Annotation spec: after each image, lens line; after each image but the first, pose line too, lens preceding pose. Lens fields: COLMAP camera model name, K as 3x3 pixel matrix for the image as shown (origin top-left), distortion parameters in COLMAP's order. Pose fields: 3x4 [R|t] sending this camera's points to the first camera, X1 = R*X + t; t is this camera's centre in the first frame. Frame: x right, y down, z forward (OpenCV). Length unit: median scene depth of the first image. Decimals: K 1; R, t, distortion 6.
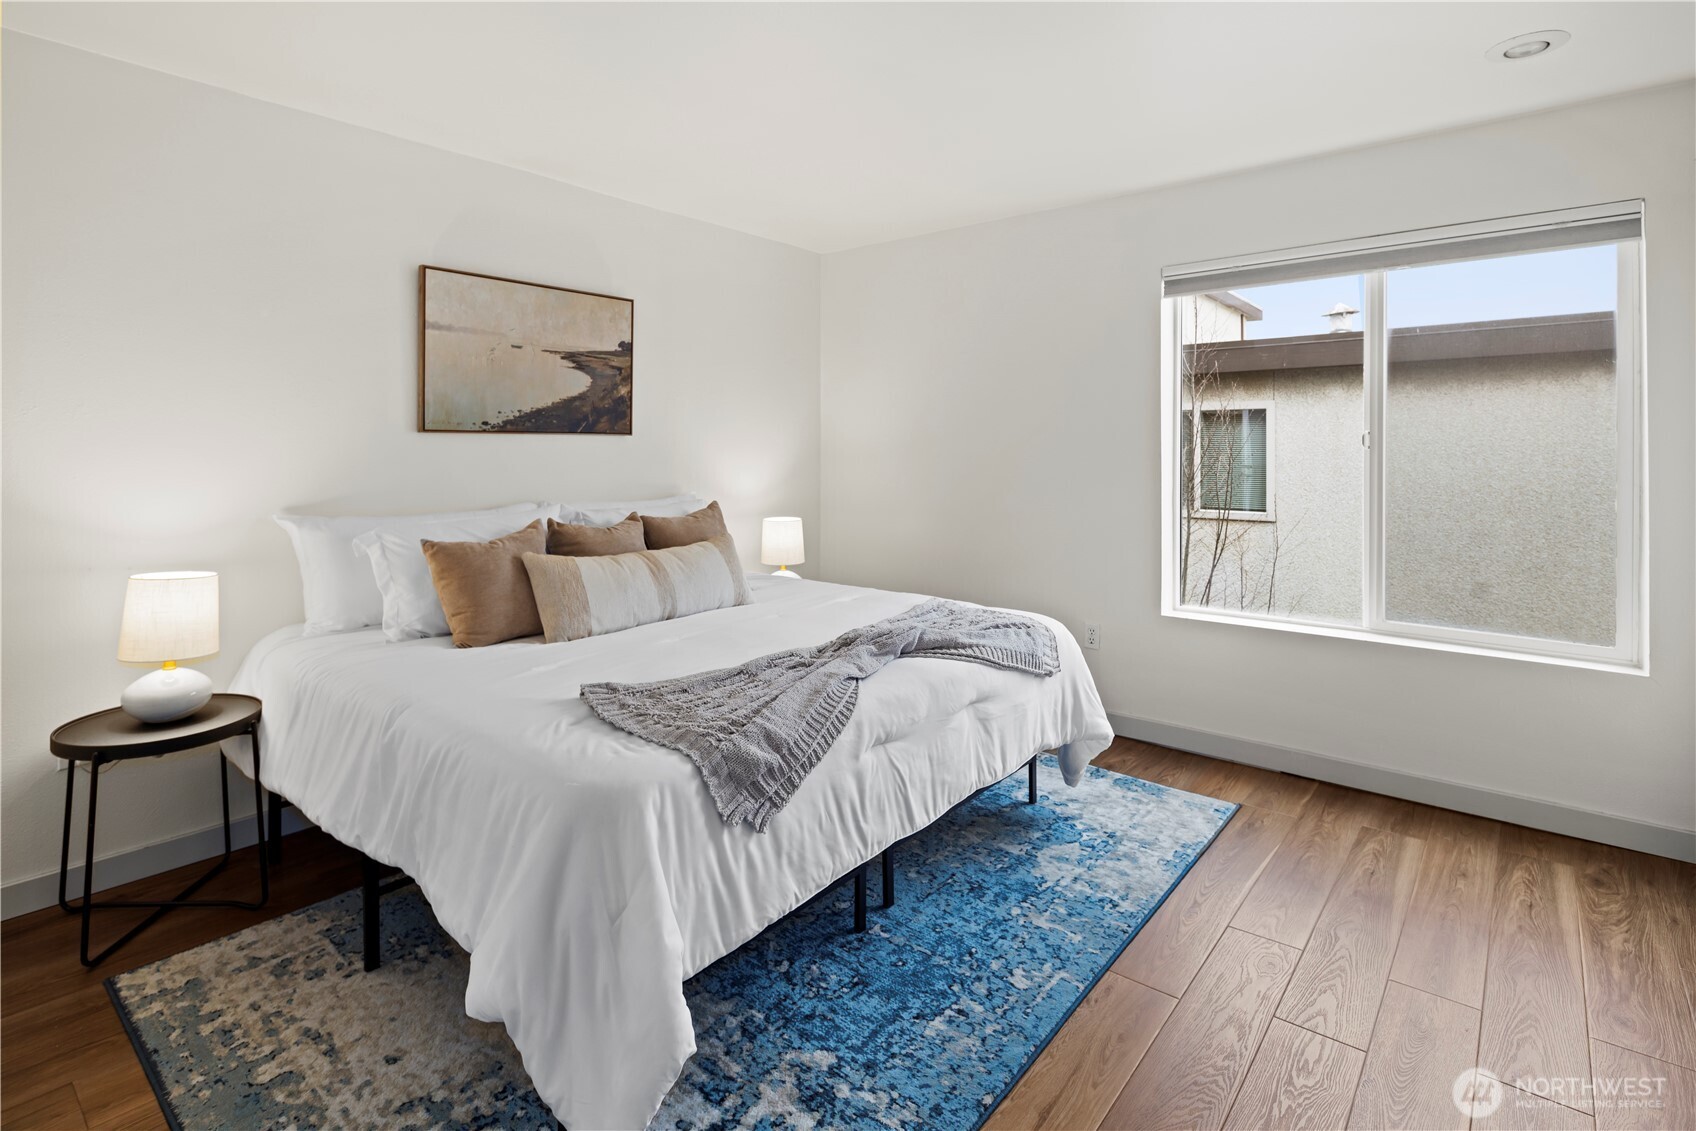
lens RADIAL K [[819.7, 0, 849.2], [0, 819.7, 492.8], [0, 0, 1]] dist [0.011758, -0.009213]
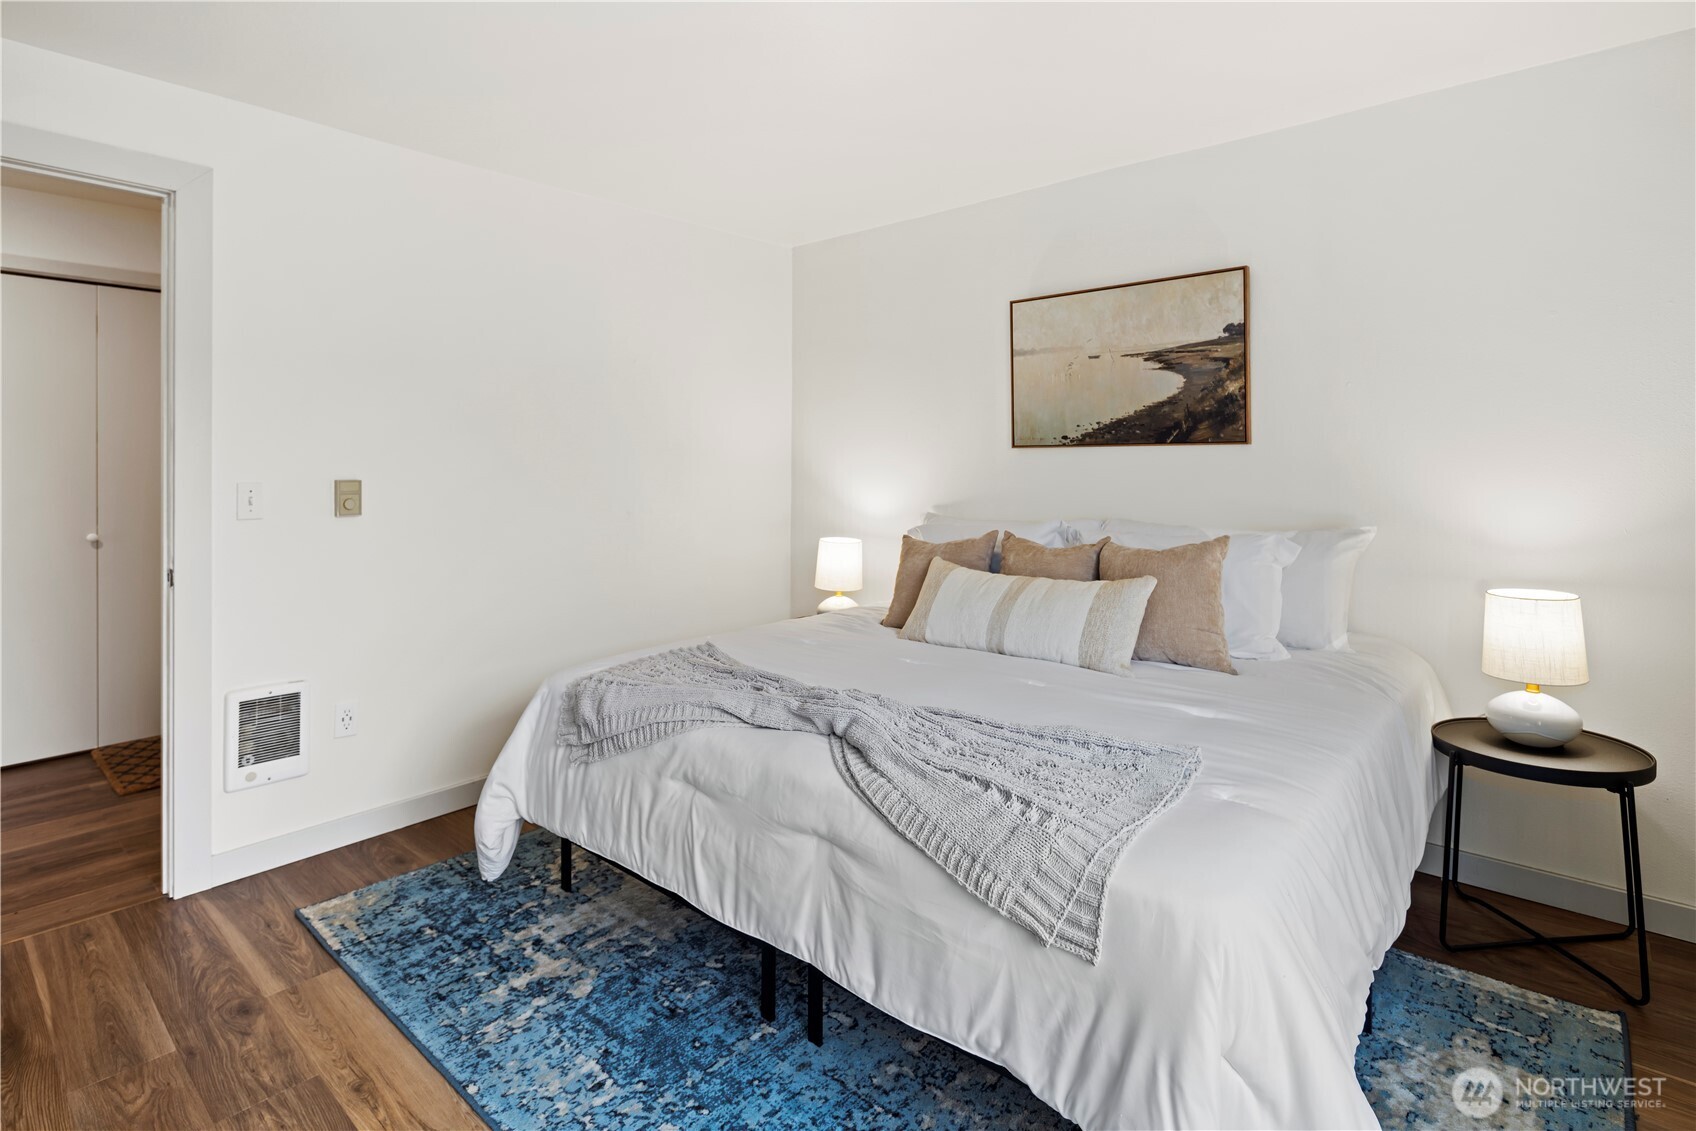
lens RADIAL K [[836.1, 0, 844.6], [0, 836.1, 502.5], [0, 0, 1]] dist [-0.002489, -0.000822]
pose [[-0.025697, 0.043322, -0.998731, 0.610723], [-0.051872, 0.997657, 0.044610, -0.036017], [0.998323, 0.052953, -0.023390, 0.757105]]
